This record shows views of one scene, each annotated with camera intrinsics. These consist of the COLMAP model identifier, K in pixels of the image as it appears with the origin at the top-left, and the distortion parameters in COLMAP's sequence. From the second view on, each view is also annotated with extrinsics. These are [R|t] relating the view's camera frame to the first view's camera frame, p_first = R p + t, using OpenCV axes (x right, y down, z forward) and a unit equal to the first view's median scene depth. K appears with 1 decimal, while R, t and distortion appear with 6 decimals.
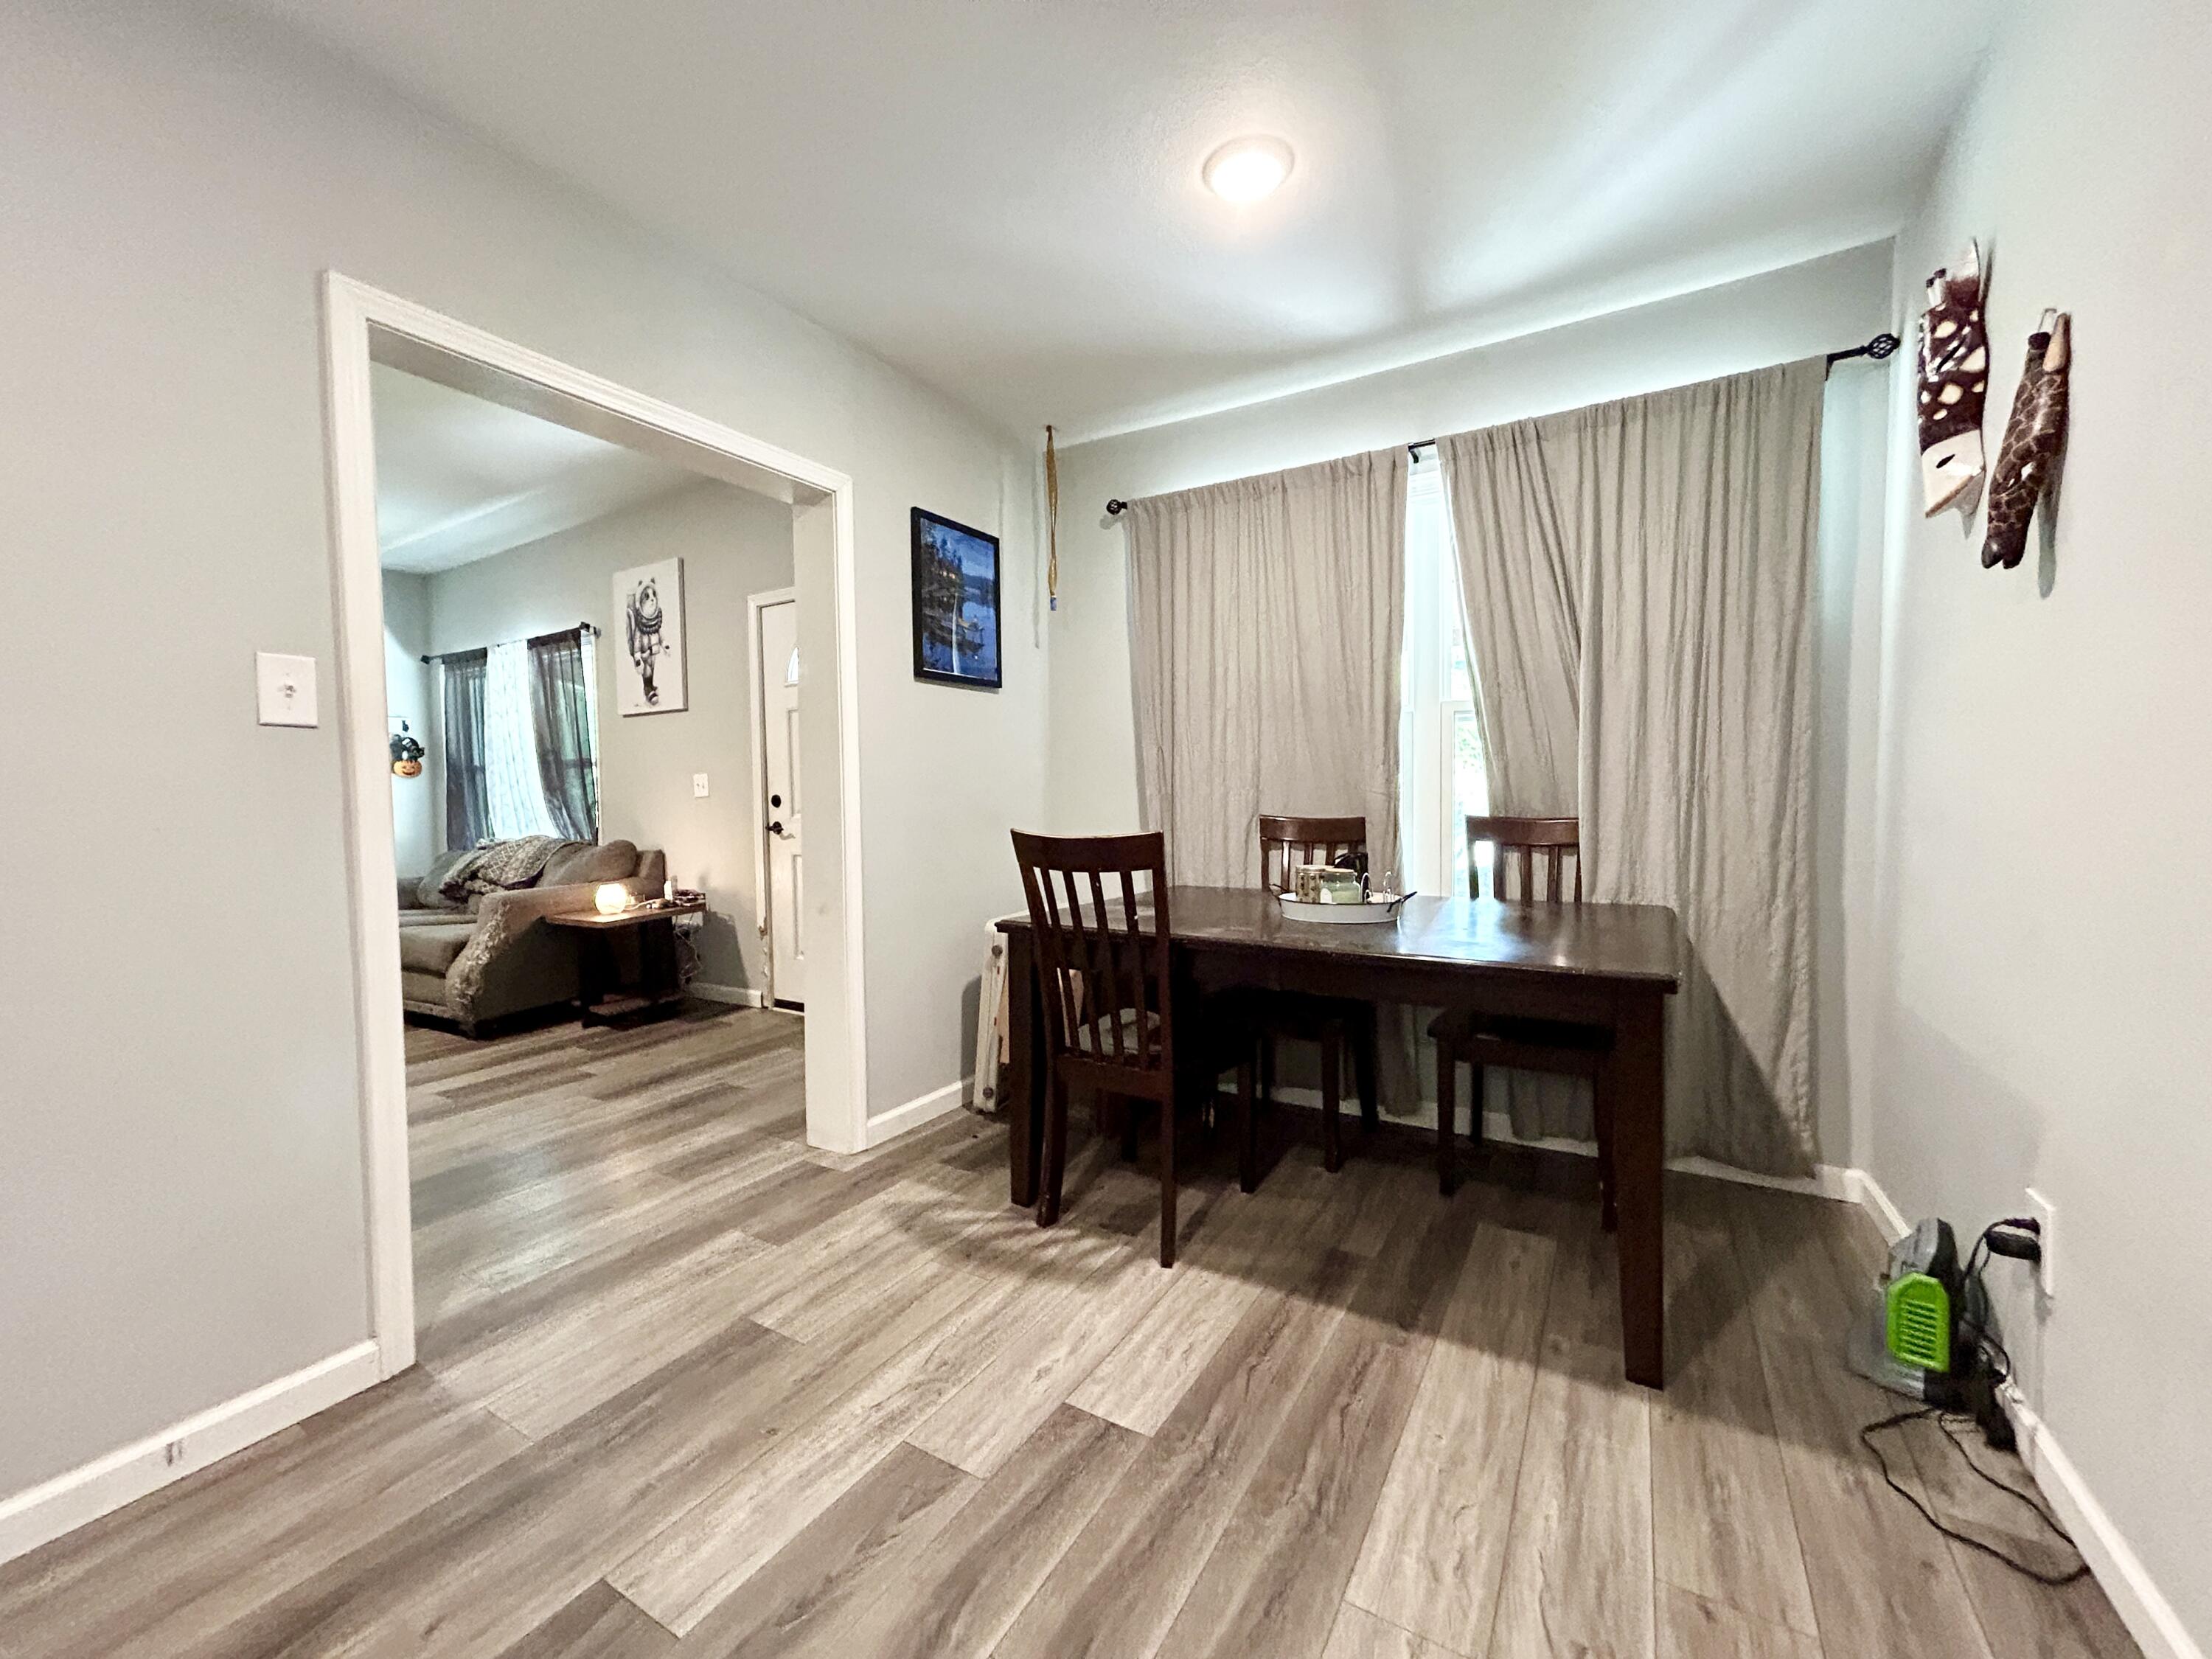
lens RADIAL K [[890.2, 0, 1089.0], [0, 890.2, 826.4], [0, 0, 1]] dist [-0.000517, 0.000246]
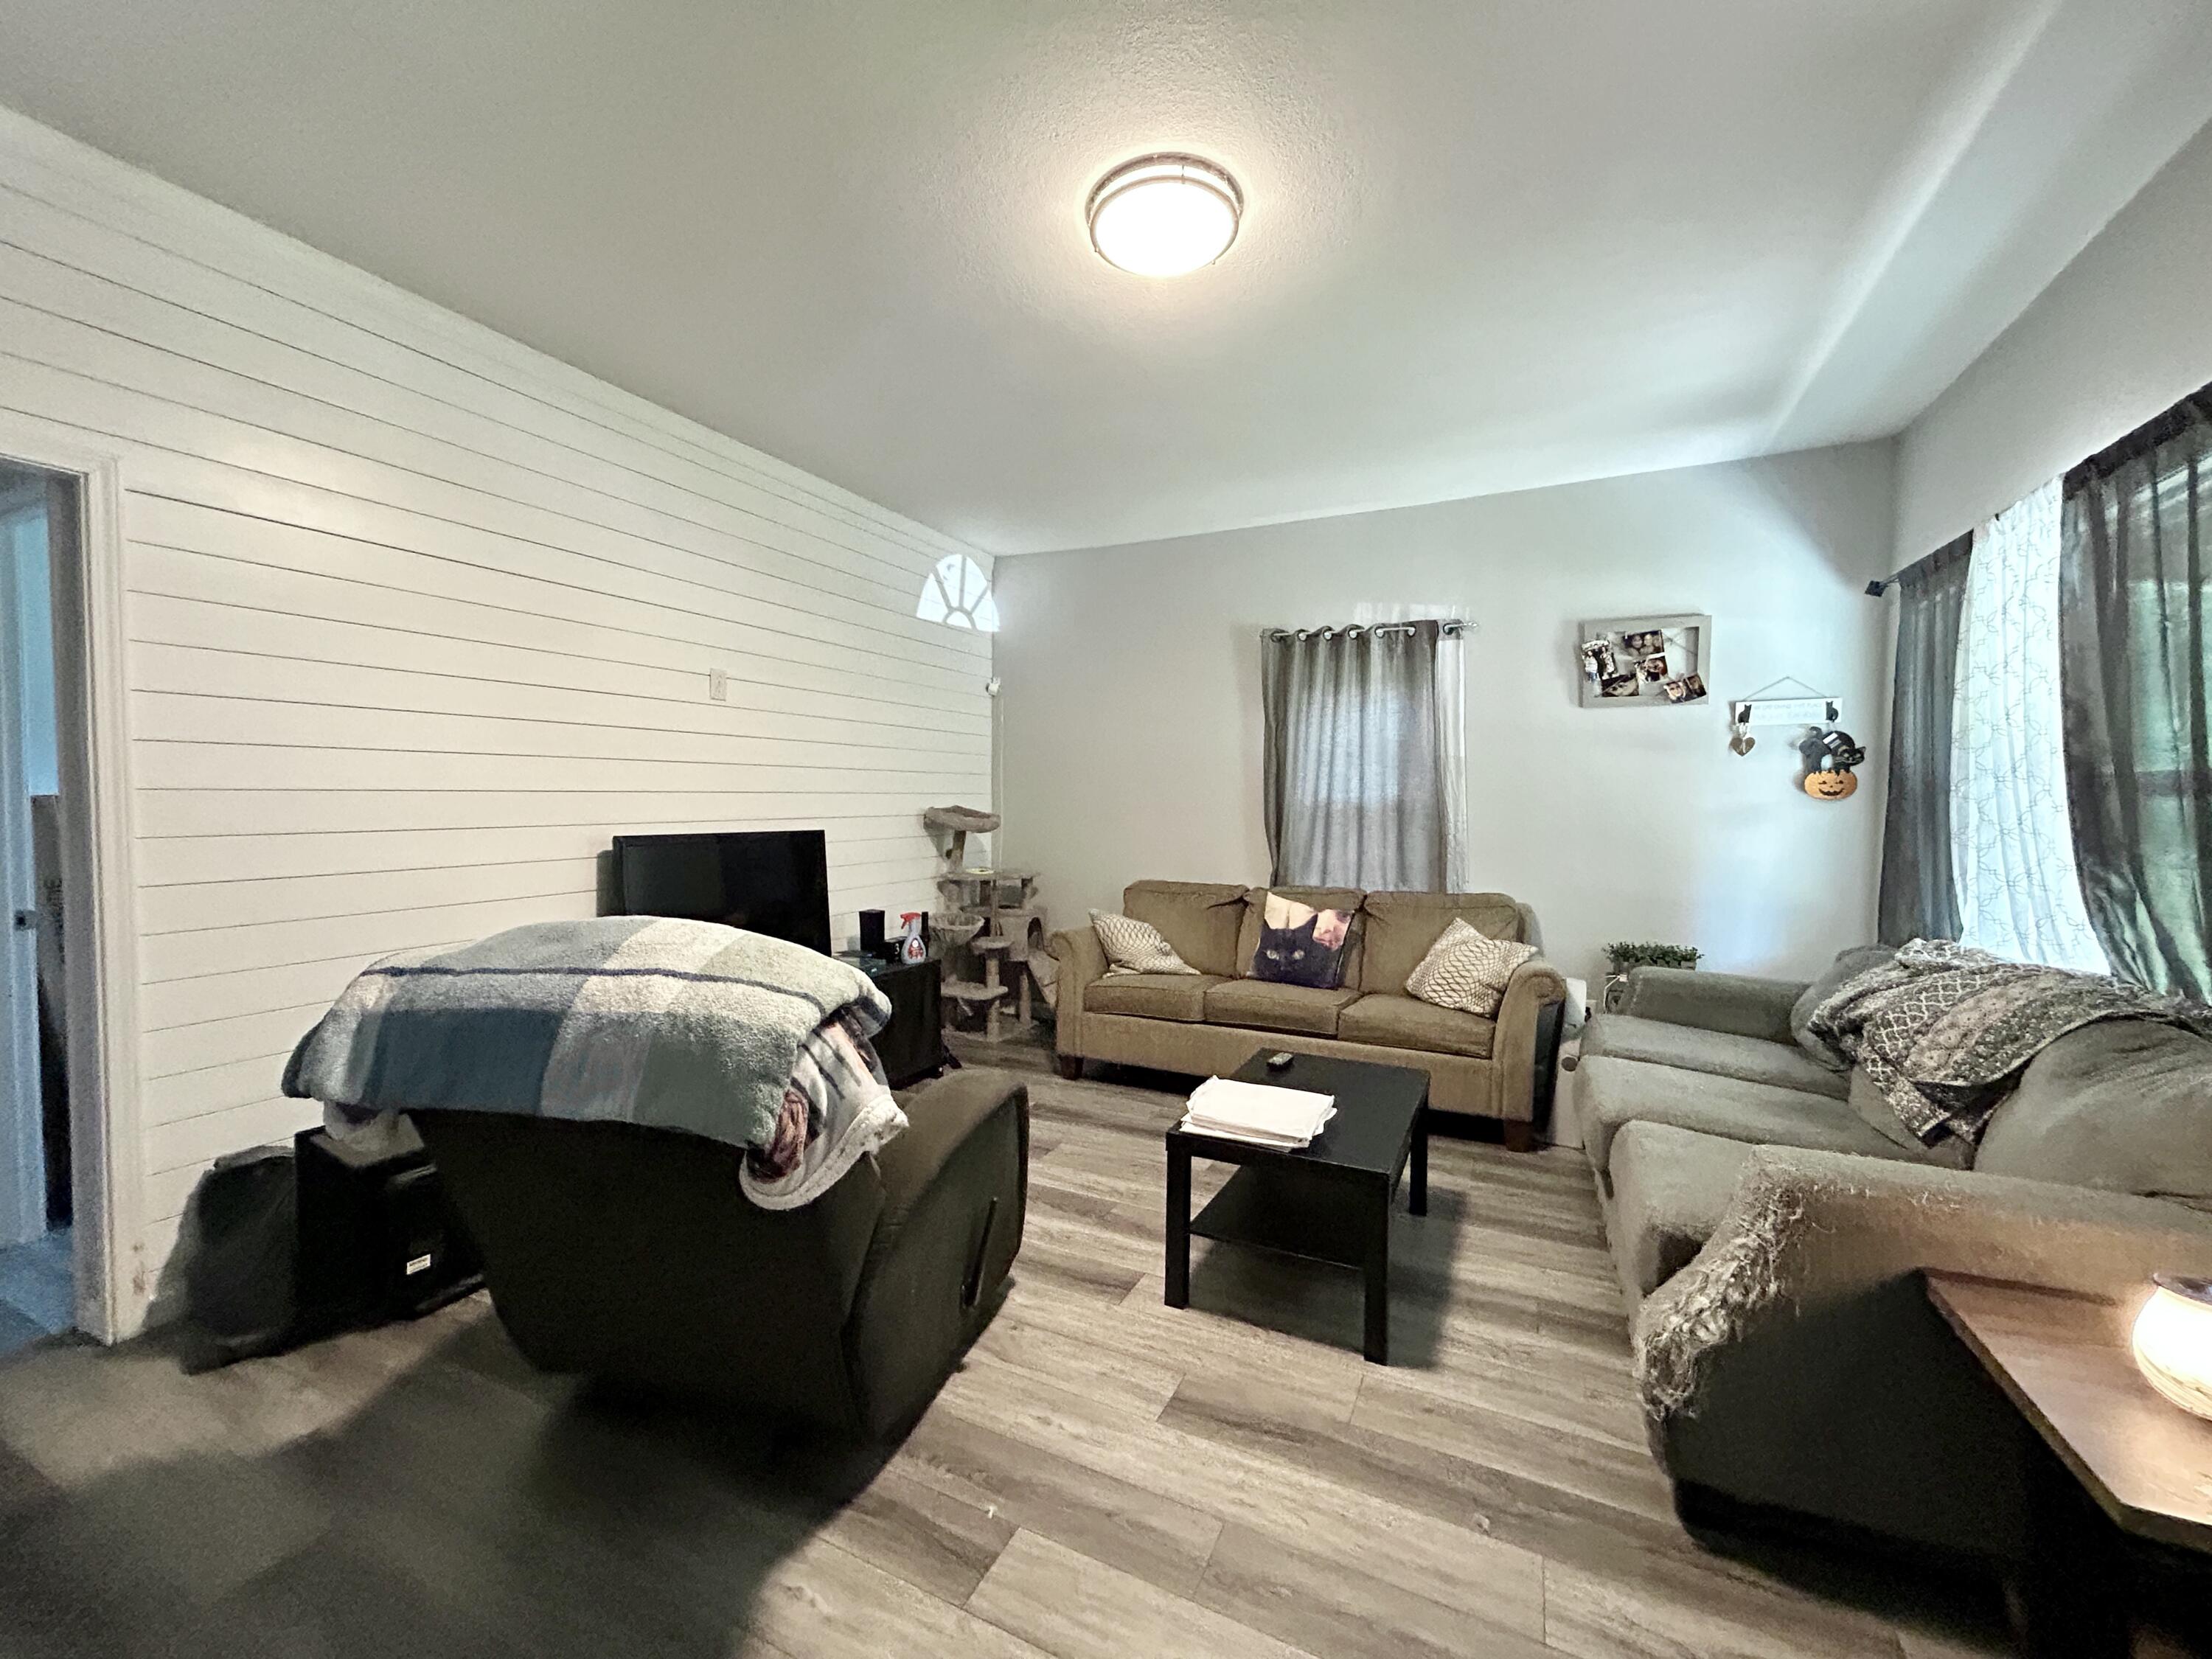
lens RADIAL K [[890.2, 0, 1089.0], [0, 890.2, 826.4], [0, 0, 1]] dist [-0.000517, 0.000246]
pose [[0.092549, 0.053486, -0.994271, -0.289139], [-0.043503, 0.997820, 0.049628, -0.057444], [0.994757, 0.038660, 0.094674, 0.584727]]
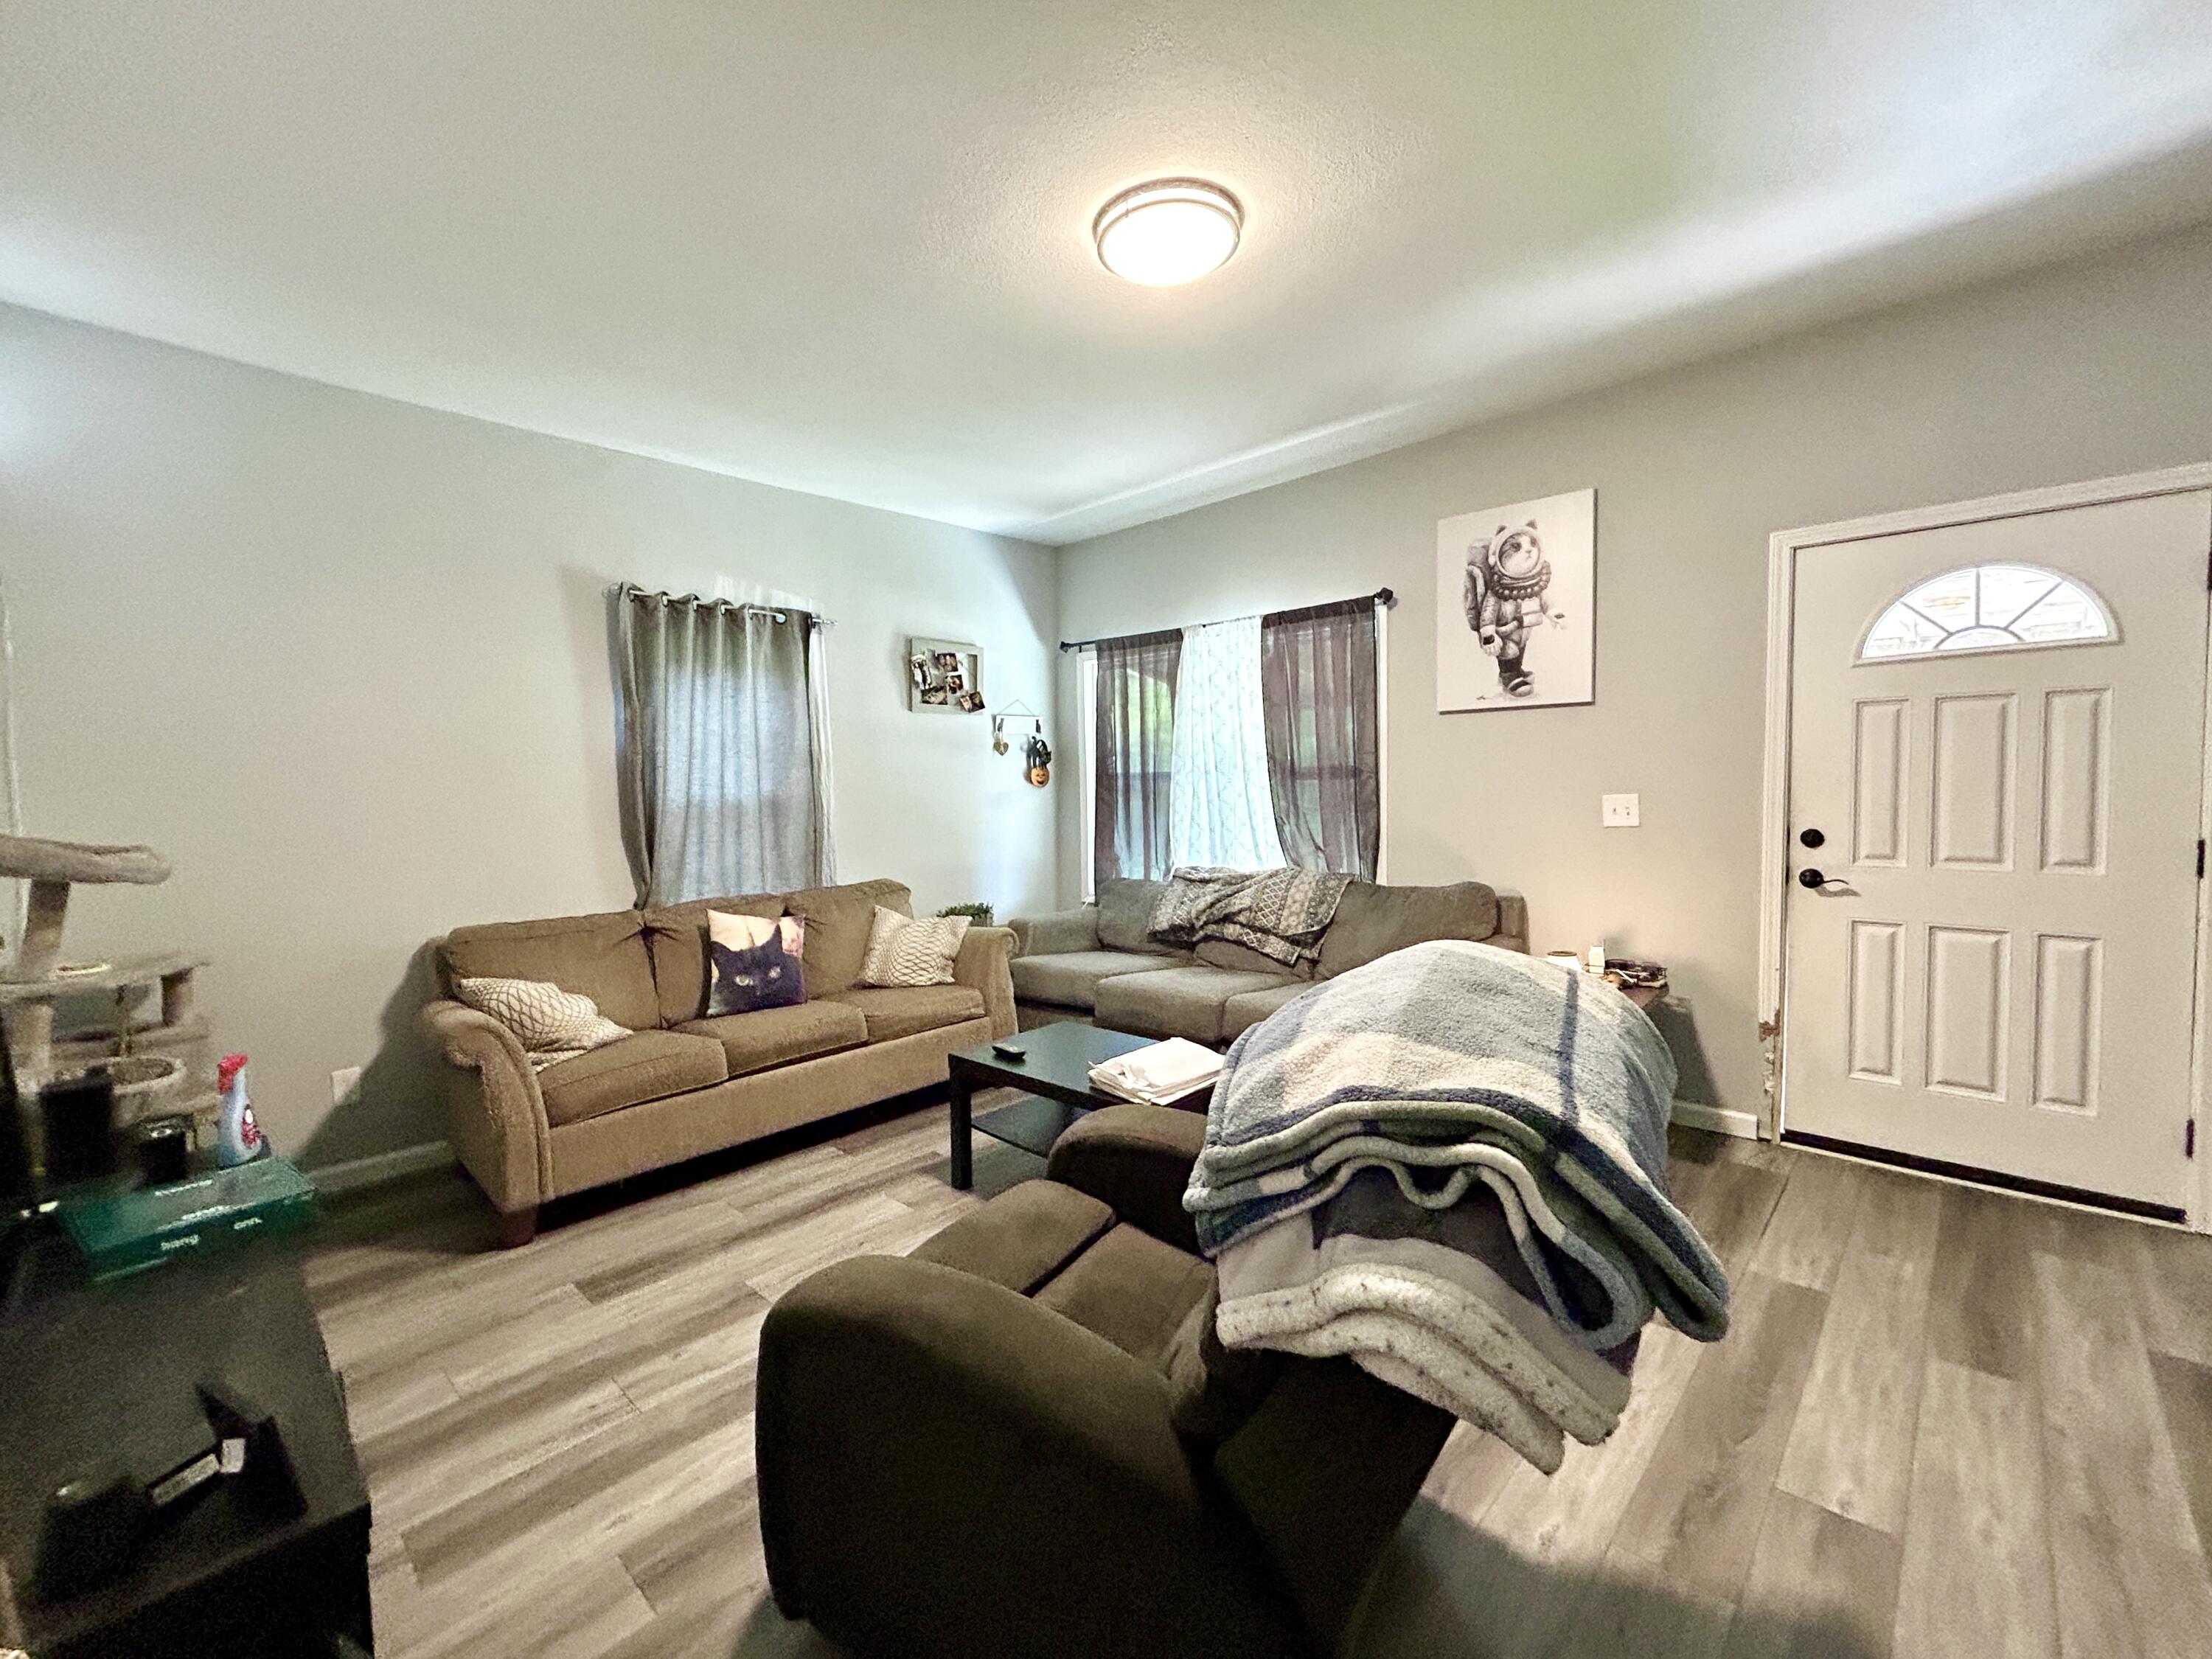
lens RADIAL K [[921.5, 0, 1114.4], [0, 921.5, 829.0], [0, 0, 1]] dist [0.000120, 0.000370]
pose [[0.978674, 0.011589, -0.205091, -0.651518], [-0.008006, 0.999801, 0.018289, -0.039837], [0.205263, -0.016257, 0.978572, 0.194647]]
